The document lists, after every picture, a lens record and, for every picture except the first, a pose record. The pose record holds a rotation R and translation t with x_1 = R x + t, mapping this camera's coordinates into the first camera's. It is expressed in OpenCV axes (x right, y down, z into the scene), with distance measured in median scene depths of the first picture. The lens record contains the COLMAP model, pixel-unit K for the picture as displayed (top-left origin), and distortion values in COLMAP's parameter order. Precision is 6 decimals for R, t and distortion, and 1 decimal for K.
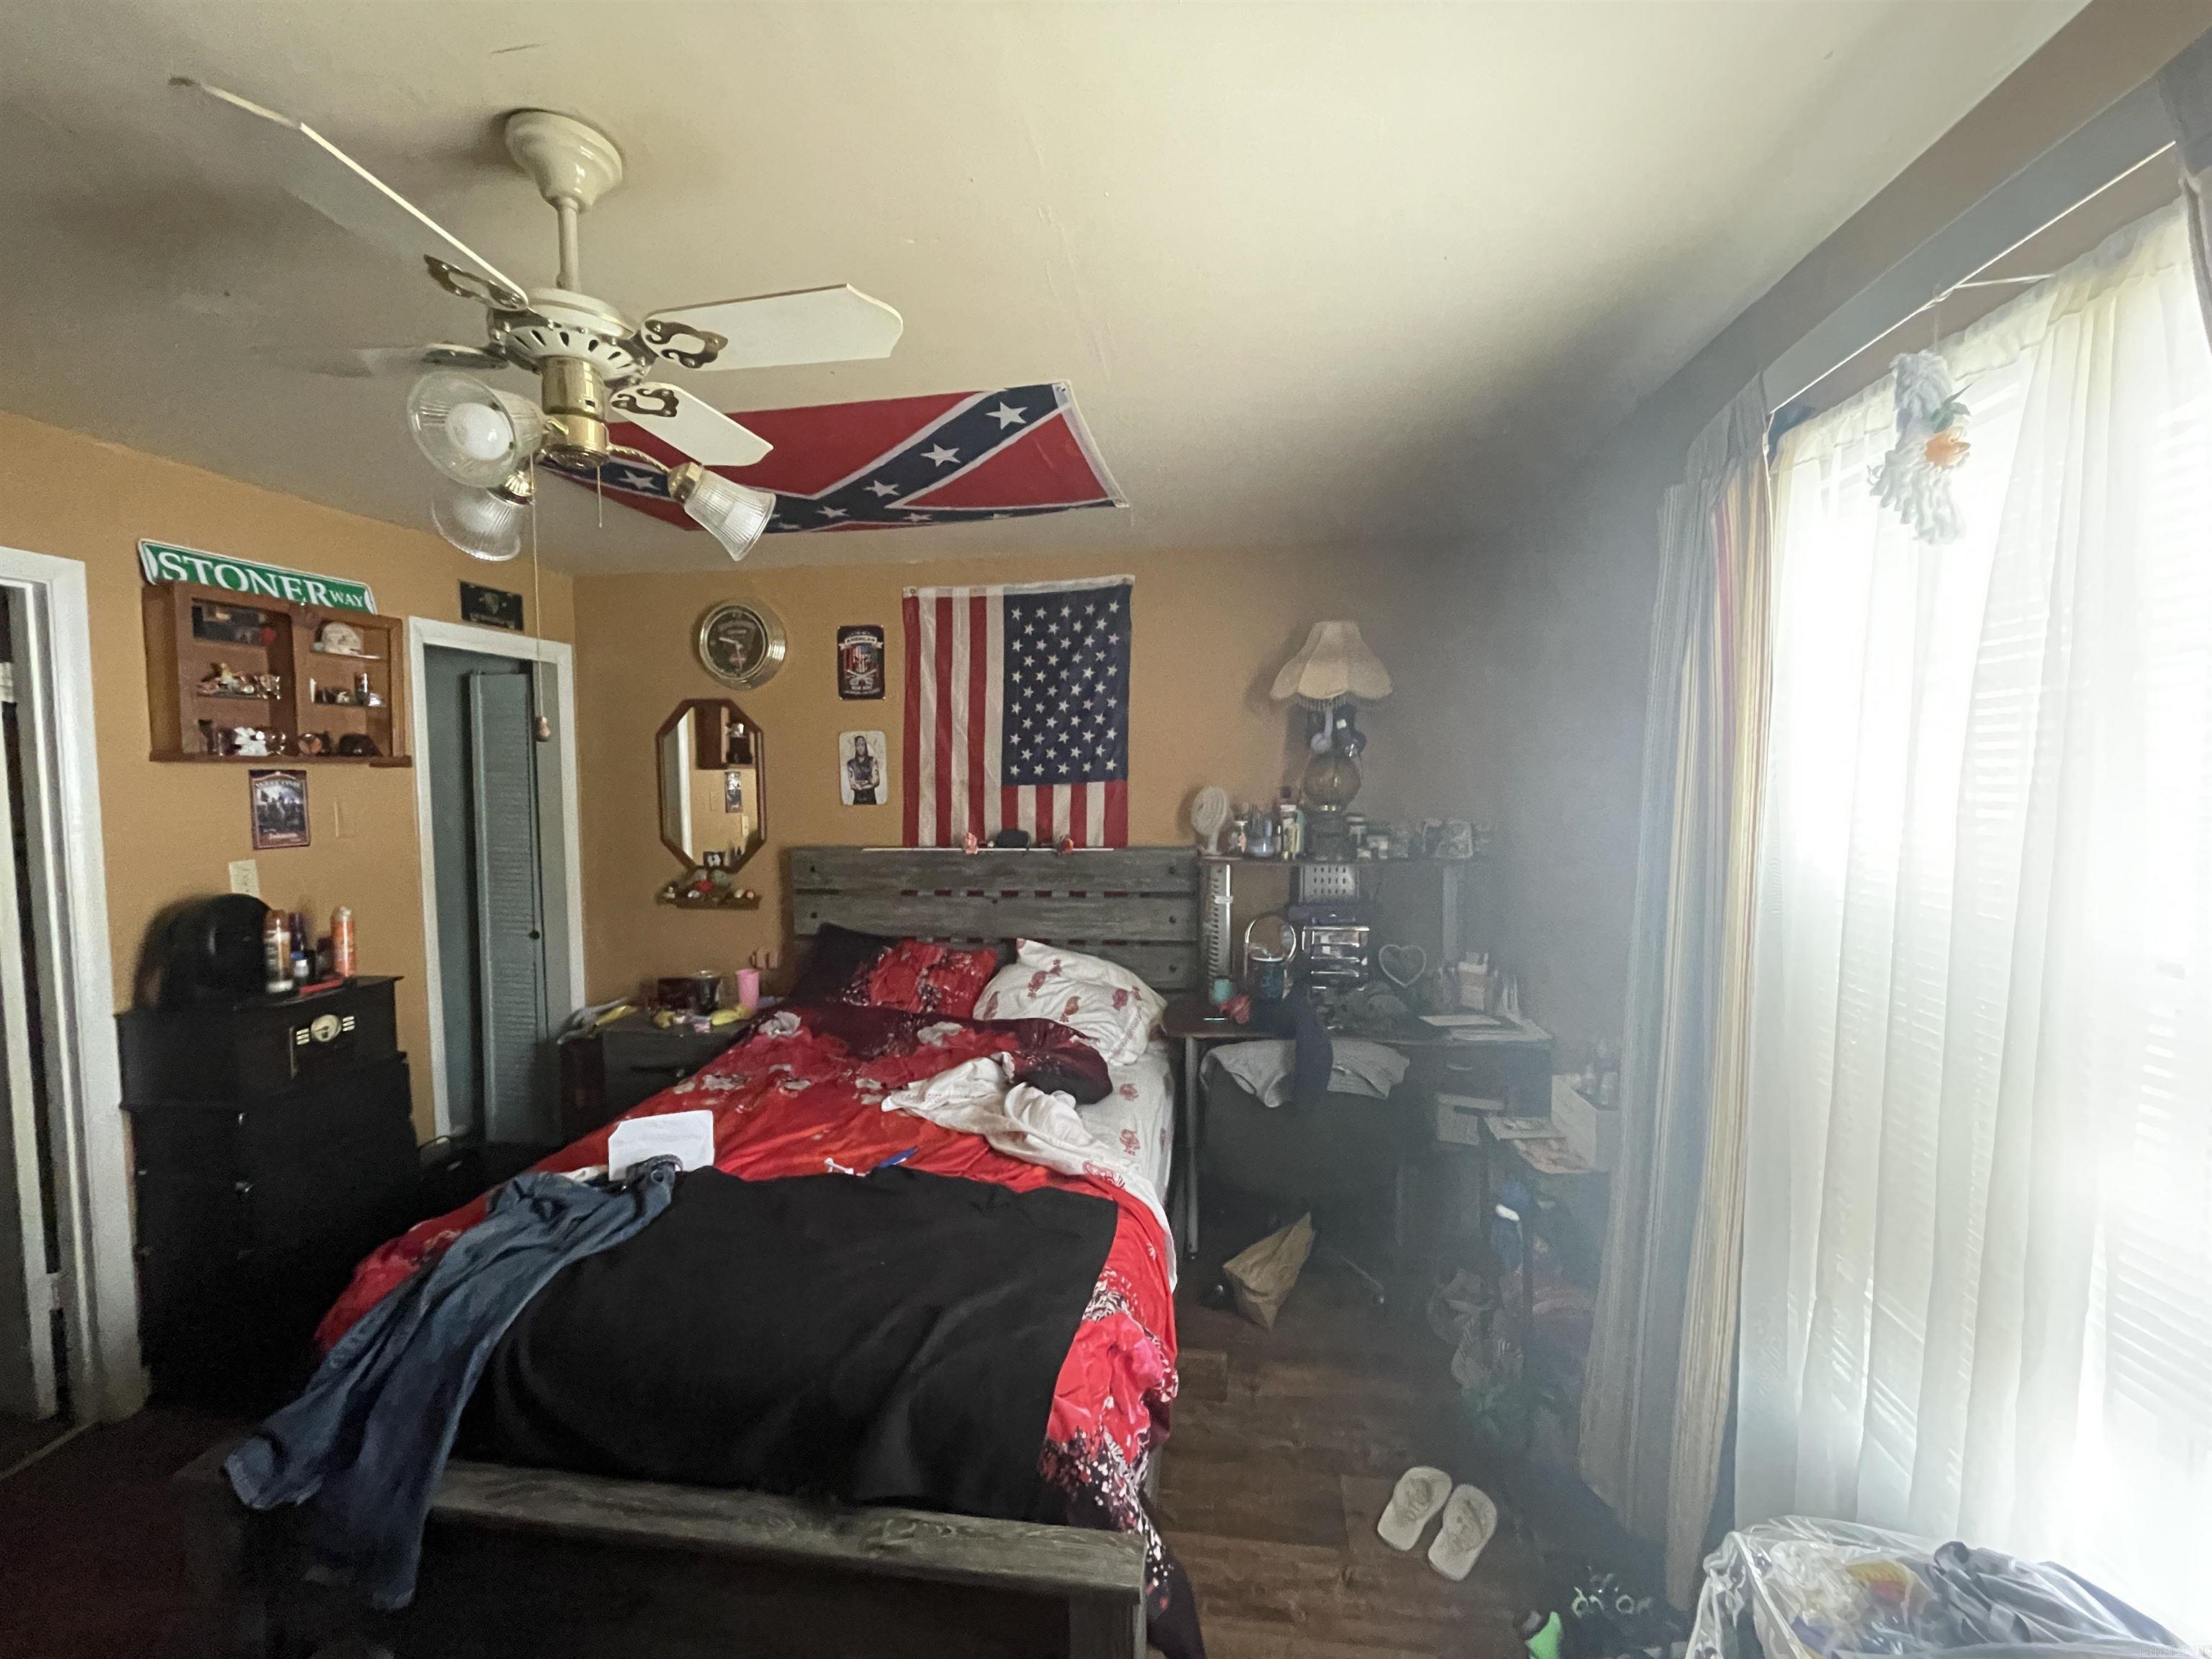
lens RADIAL K [[897.8, 0, 1106.9], [0, 897.8, 830.7], [0, 0, 1]] dist [-0.001960, -0.000395]
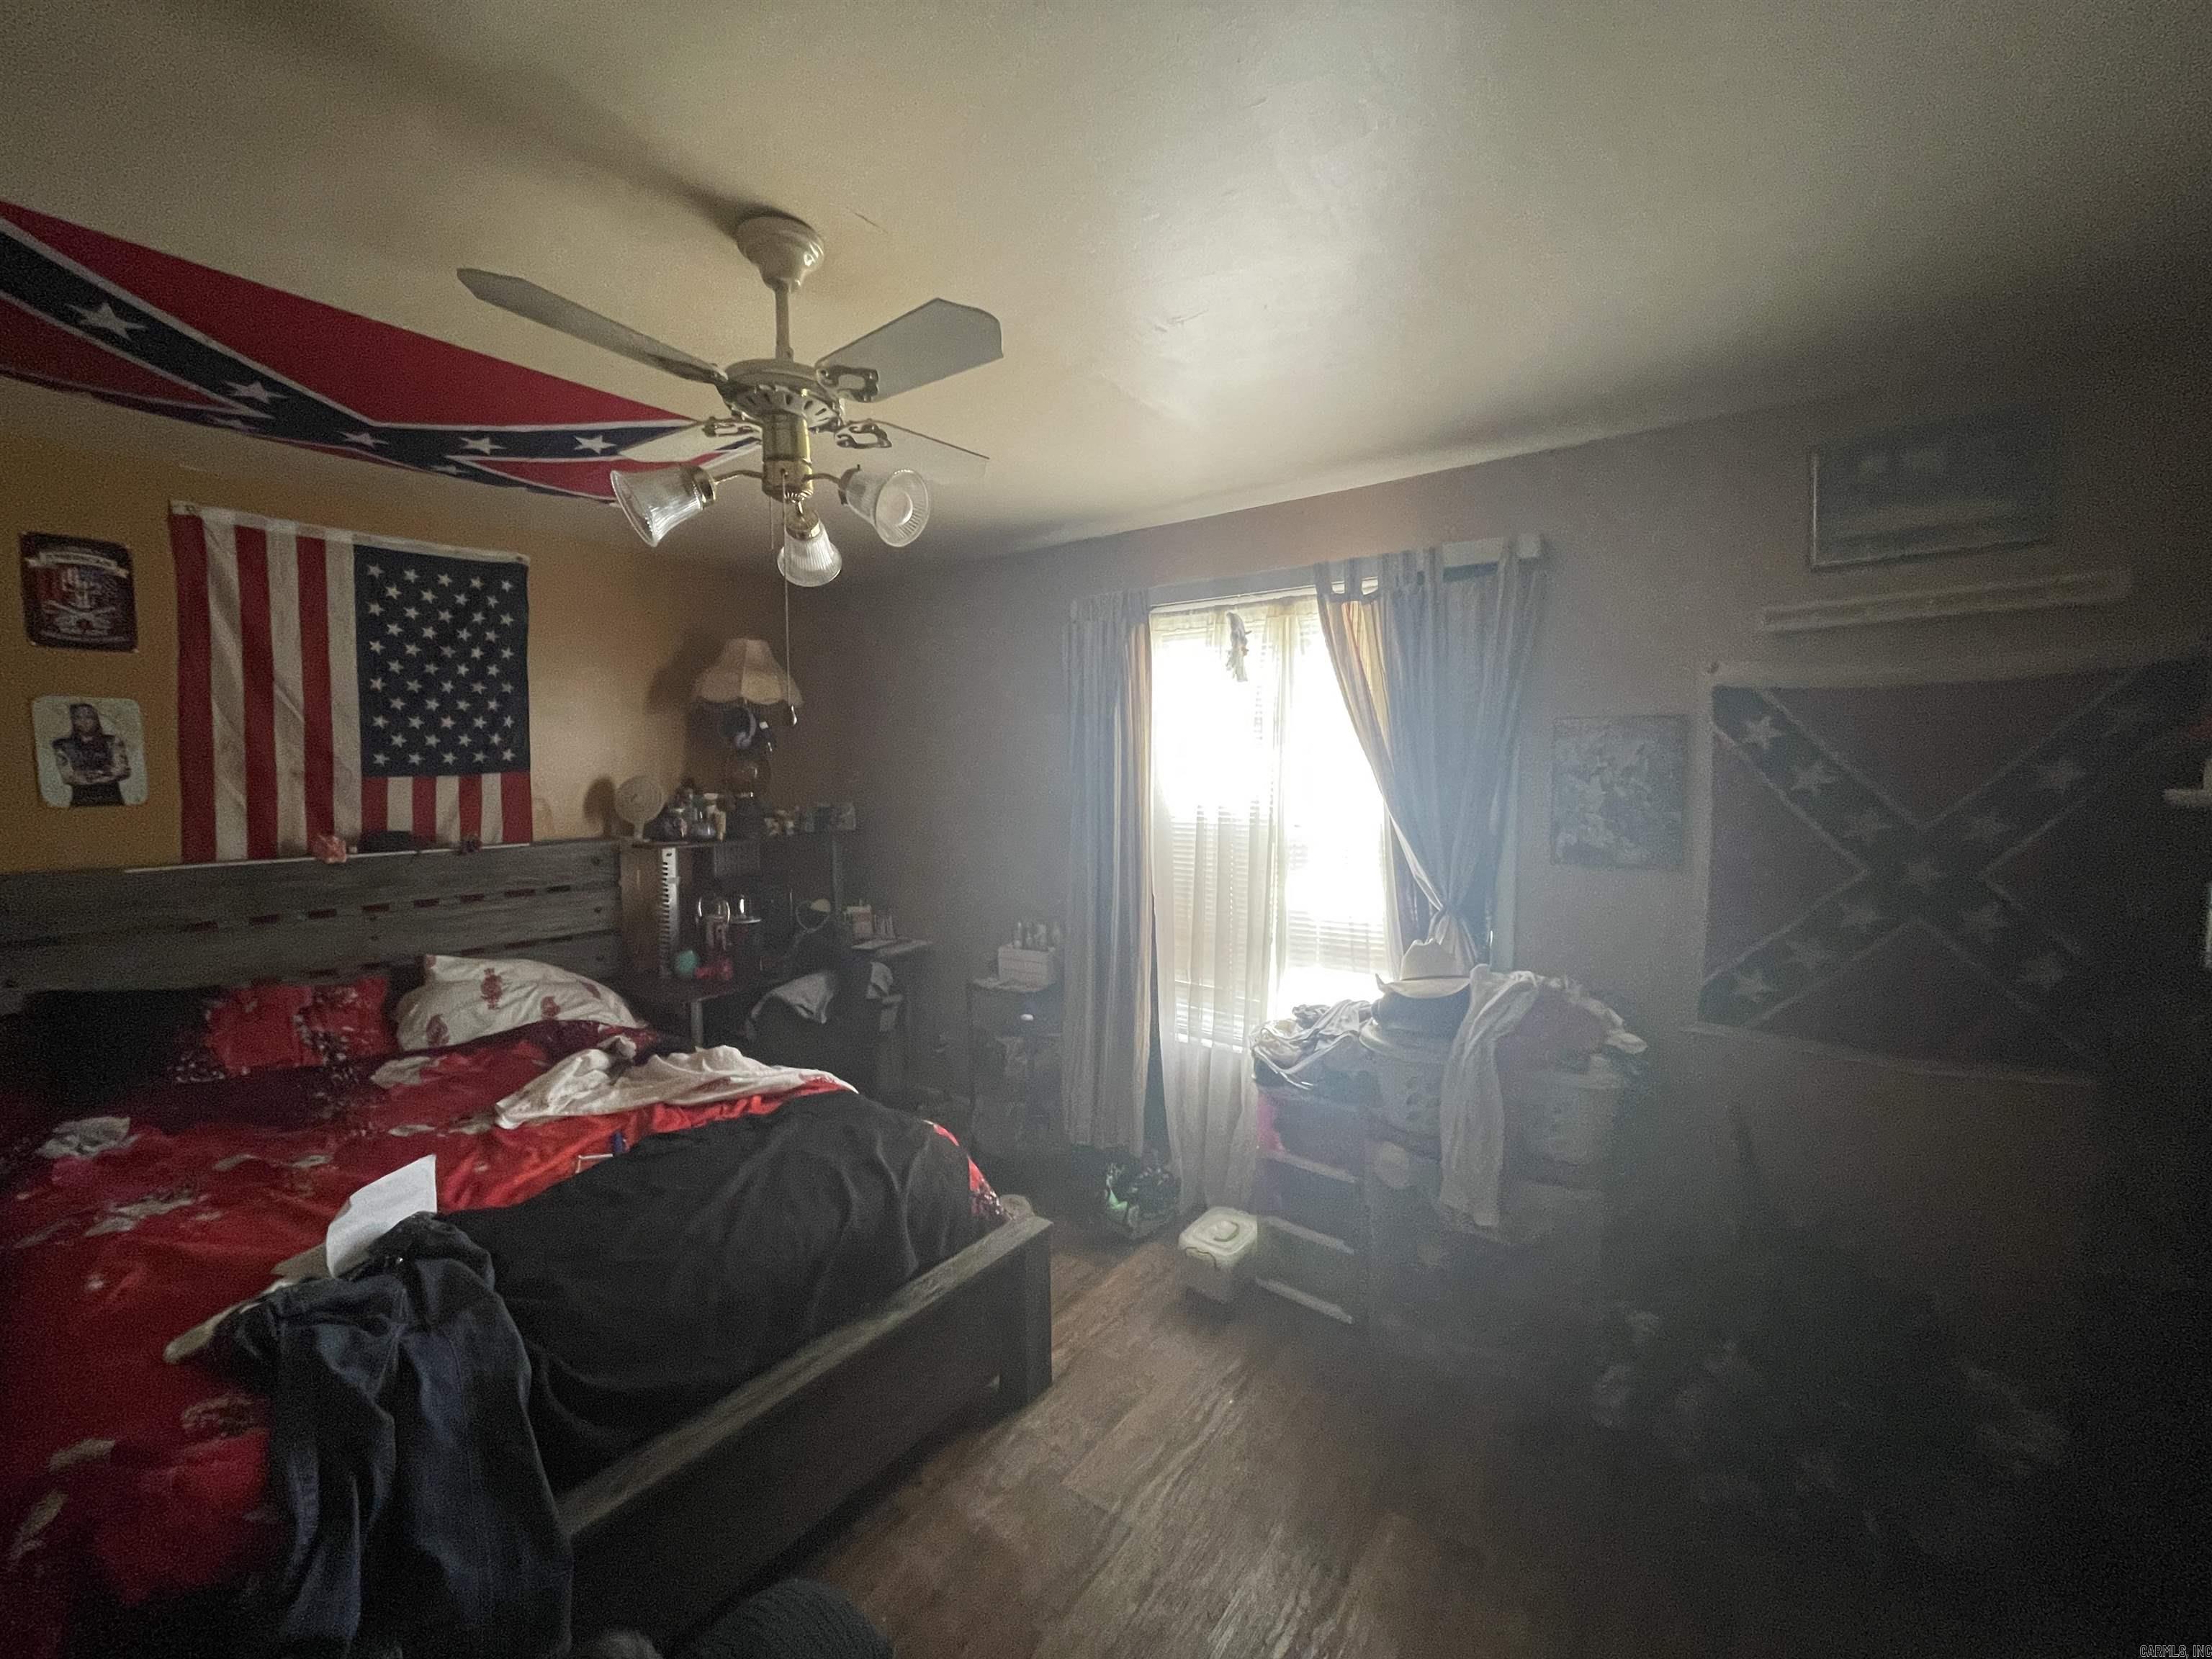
lens RADIAL K [[897.8, 0, 1113.1], [0, 897.8, 830.1], [0, 0, 1]] dist [-0.001960, -0.000395]
pose [[0.461791, -0.052942, 0.885408, -0.534391], [0.055223, 0.997997, 0.030873, 0.010447], [-0.885268, 0.034638, 0.463789, 0.018524]]
